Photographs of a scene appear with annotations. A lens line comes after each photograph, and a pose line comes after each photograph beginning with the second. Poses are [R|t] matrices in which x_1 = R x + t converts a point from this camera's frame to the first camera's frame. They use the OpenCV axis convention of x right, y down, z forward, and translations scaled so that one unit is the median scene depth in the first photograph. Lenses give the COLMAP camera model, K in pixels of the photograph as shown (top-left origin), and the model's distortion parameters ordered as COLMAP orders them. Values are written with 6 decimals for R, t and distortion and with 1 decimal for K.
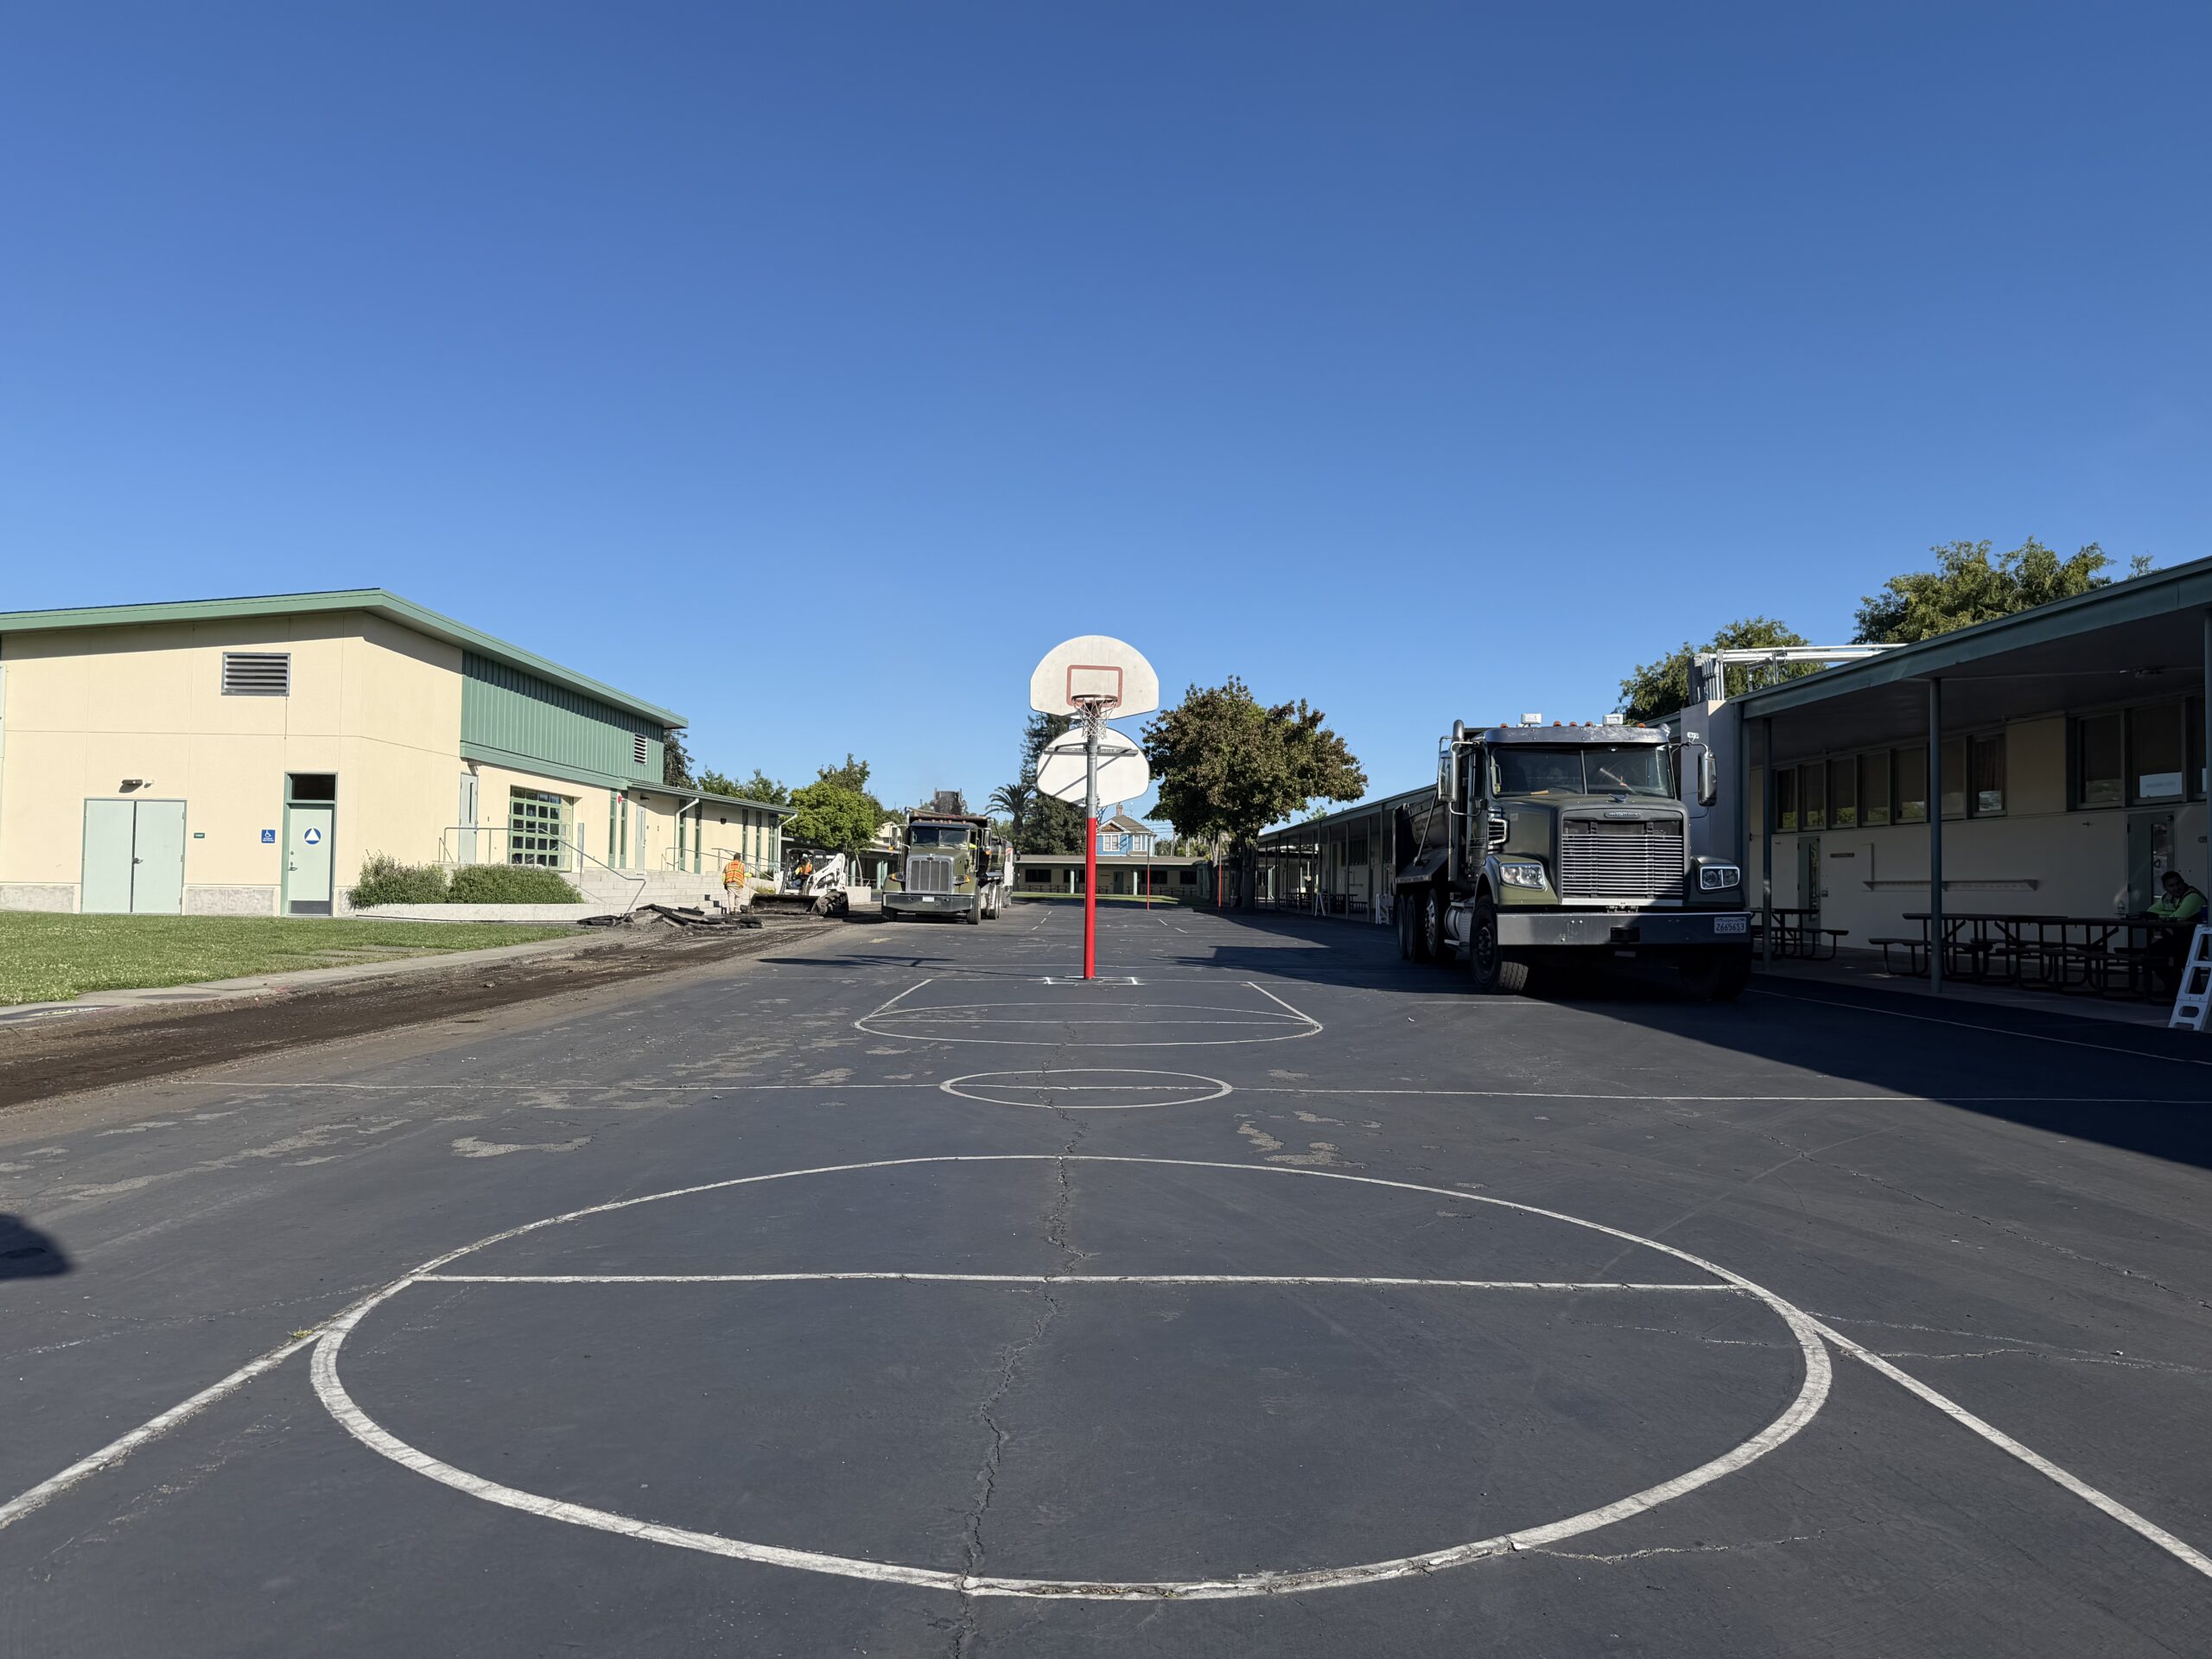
lens RADIAL K [[1553.6, 0, 1106.4], [0, 1553.6, 865.6], [0, 0, 1]] dist [0.059981, -0.084008]
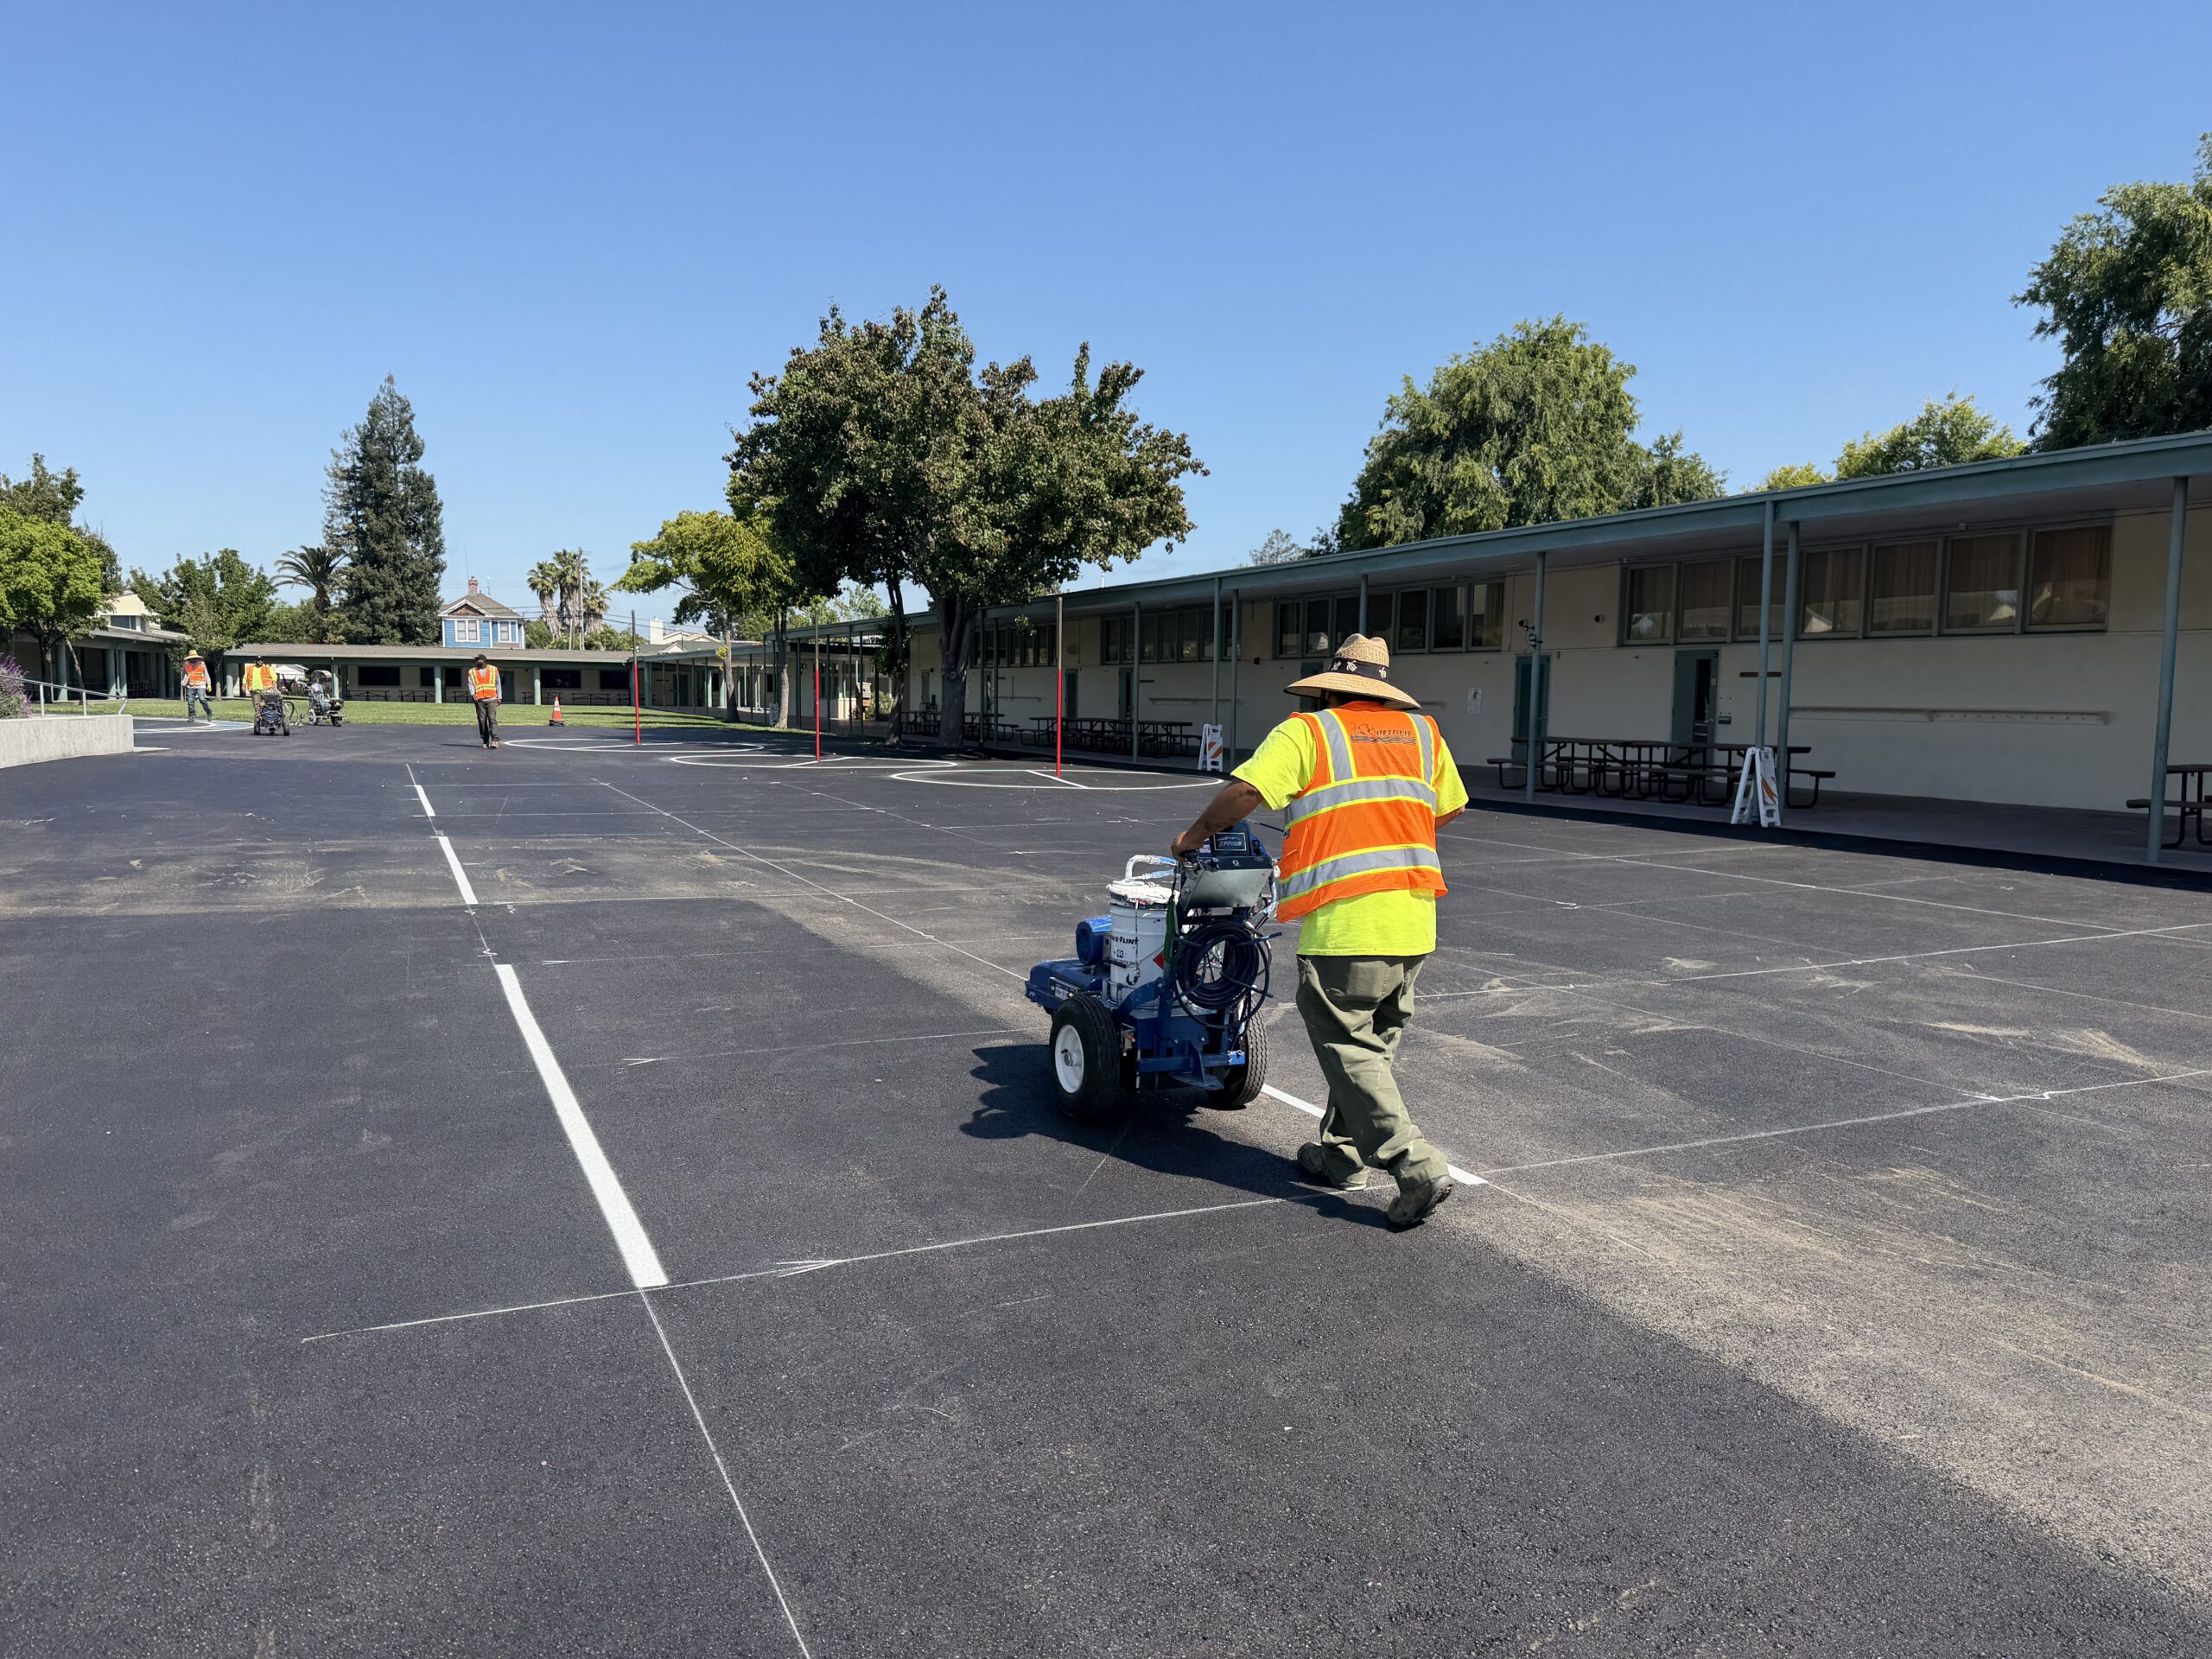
lens RADIAL K [[1553.6, 0, 1106.4], [0, 1553.6, 865.6], [0, 0, 1]] dist [0.059981, -0.084008]
pose [[0.911124, -0.044842, 0.409686, -0.079677], [-0.007708, 0.992035, 0.125725, -0.000238], [-0.412060, -0.117709, 0.903521, 0.478133]]
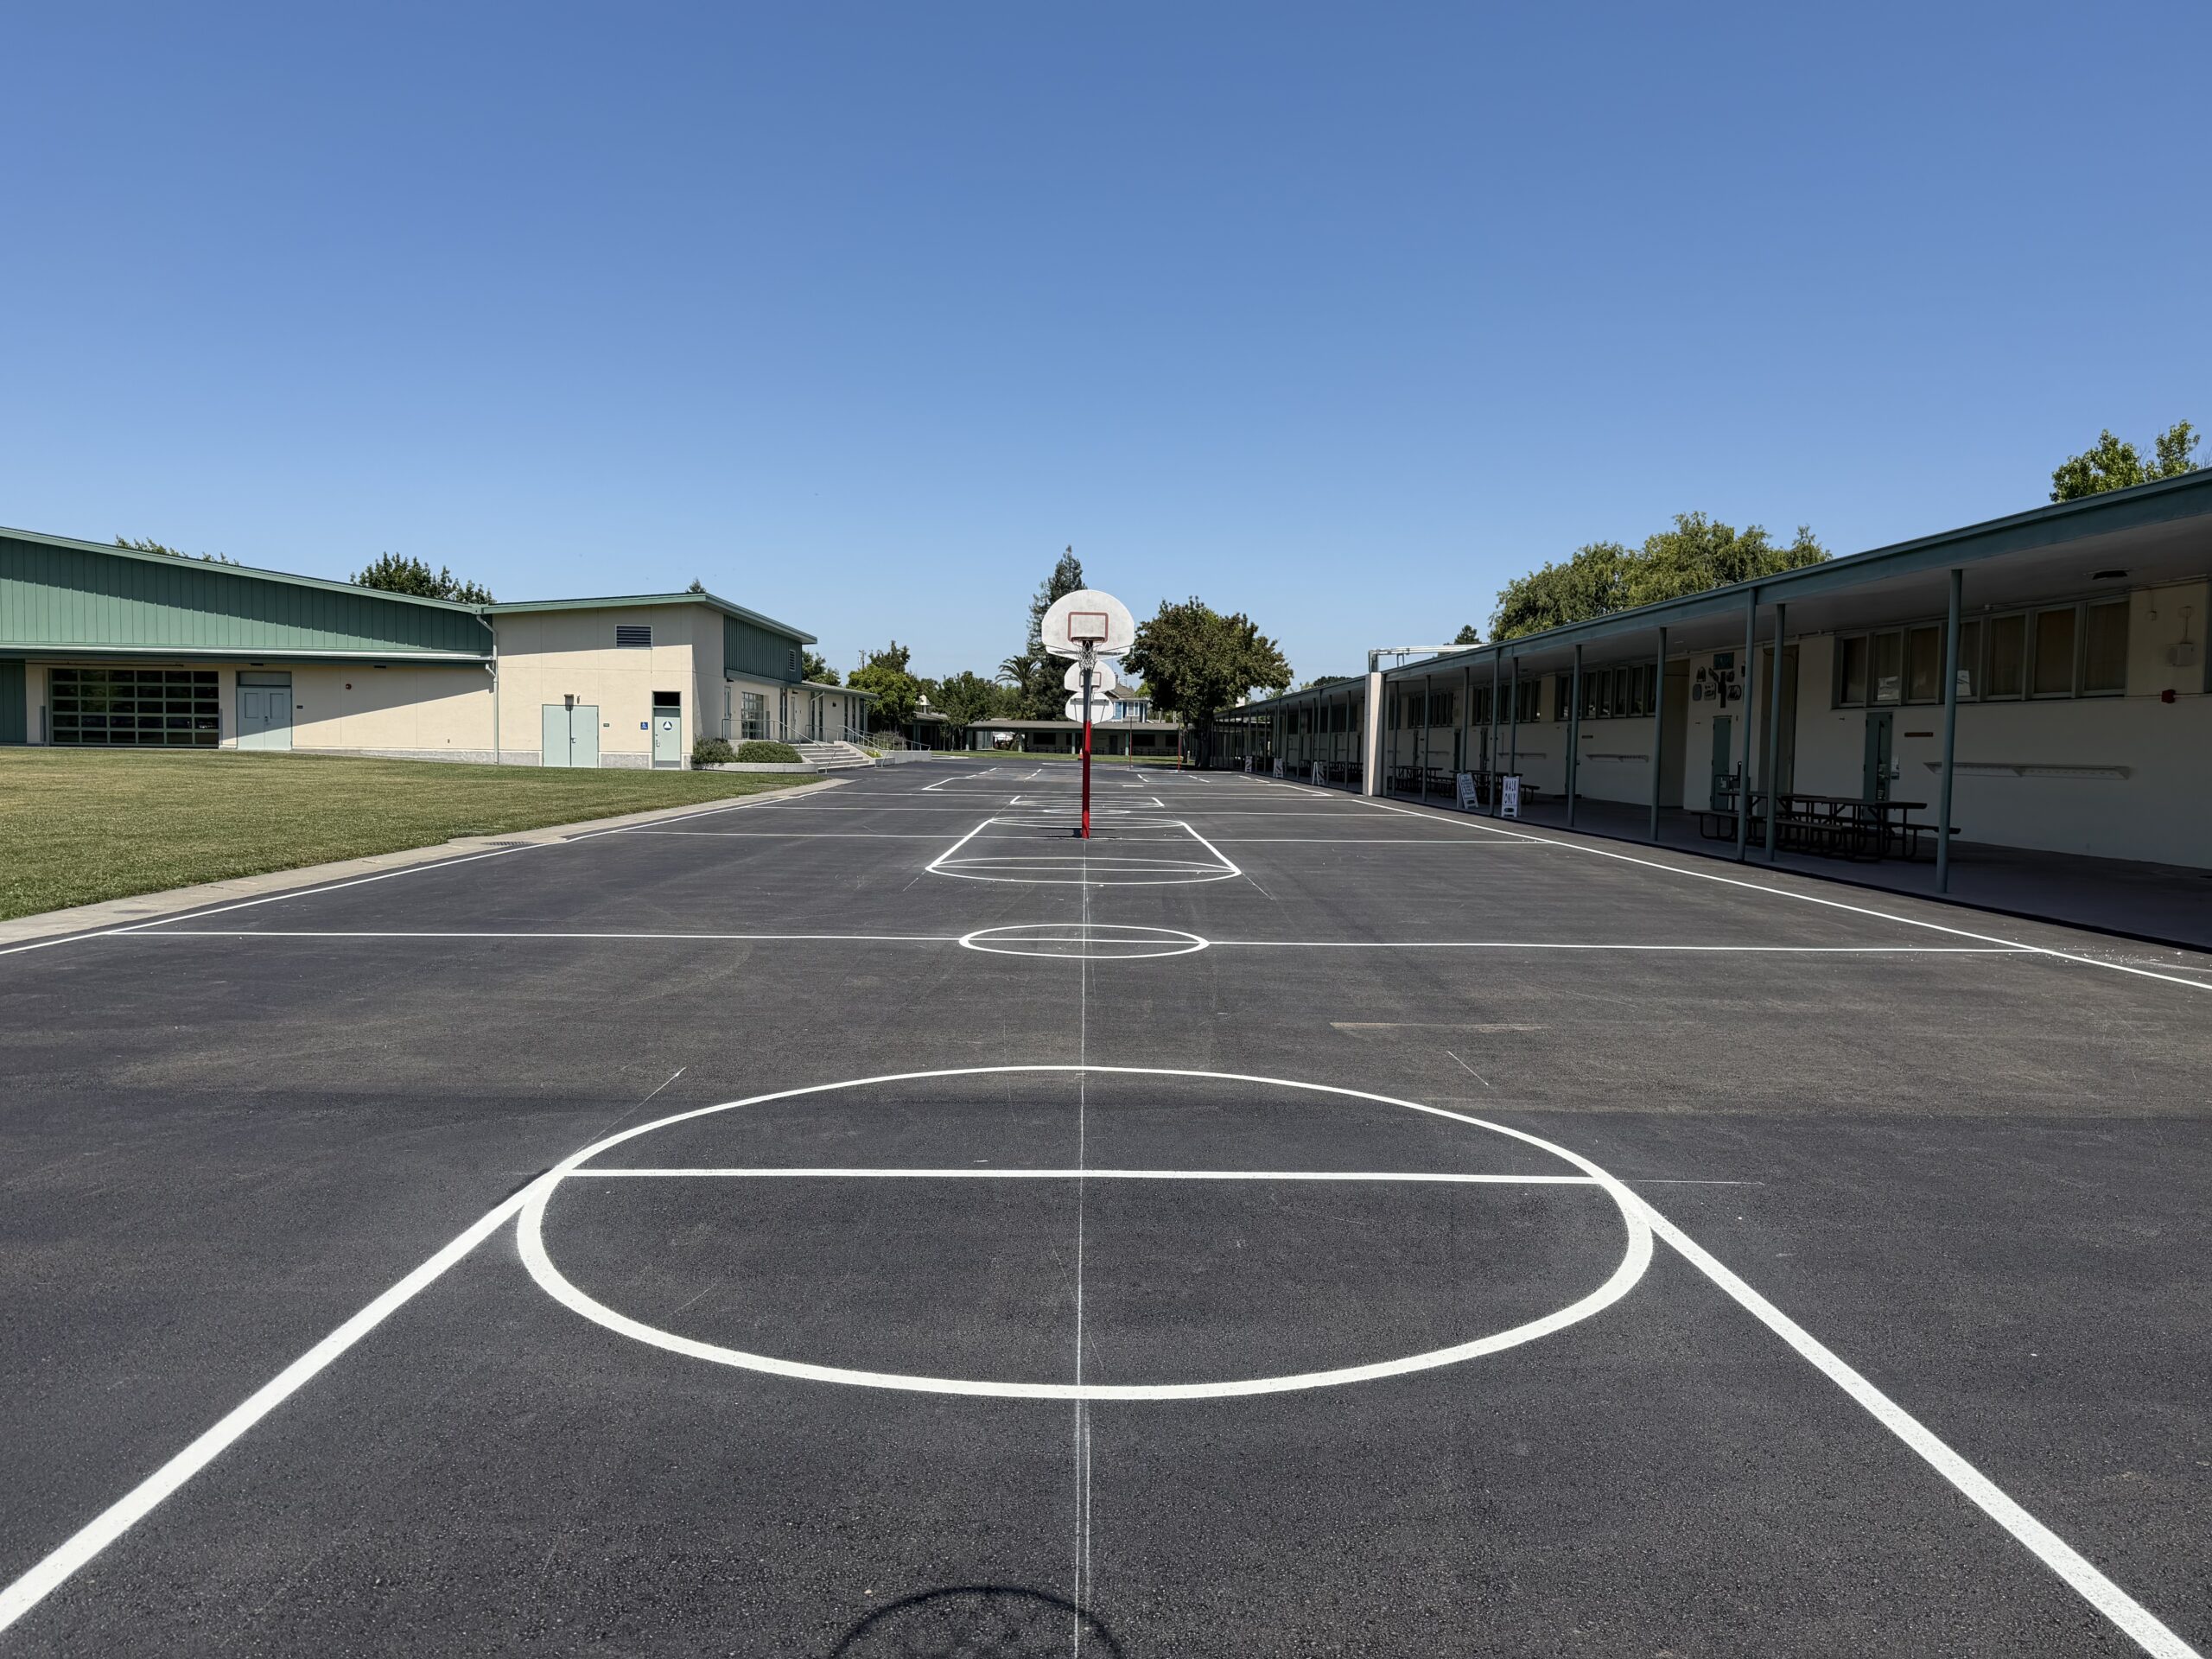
lens RADIAL K [[1553.6, 0, 1106.4], [0, 1553.6, 865.6], [0, 0, 1]] dist [0.059981, -0.084008]
pose [[0.999993, 0.003622, 0.000601, 0.005339], [-0.003662, 0.995855, 0.090885, -0.010012], [-0.000269, -0.090887, 0.995861, -0.362089]]
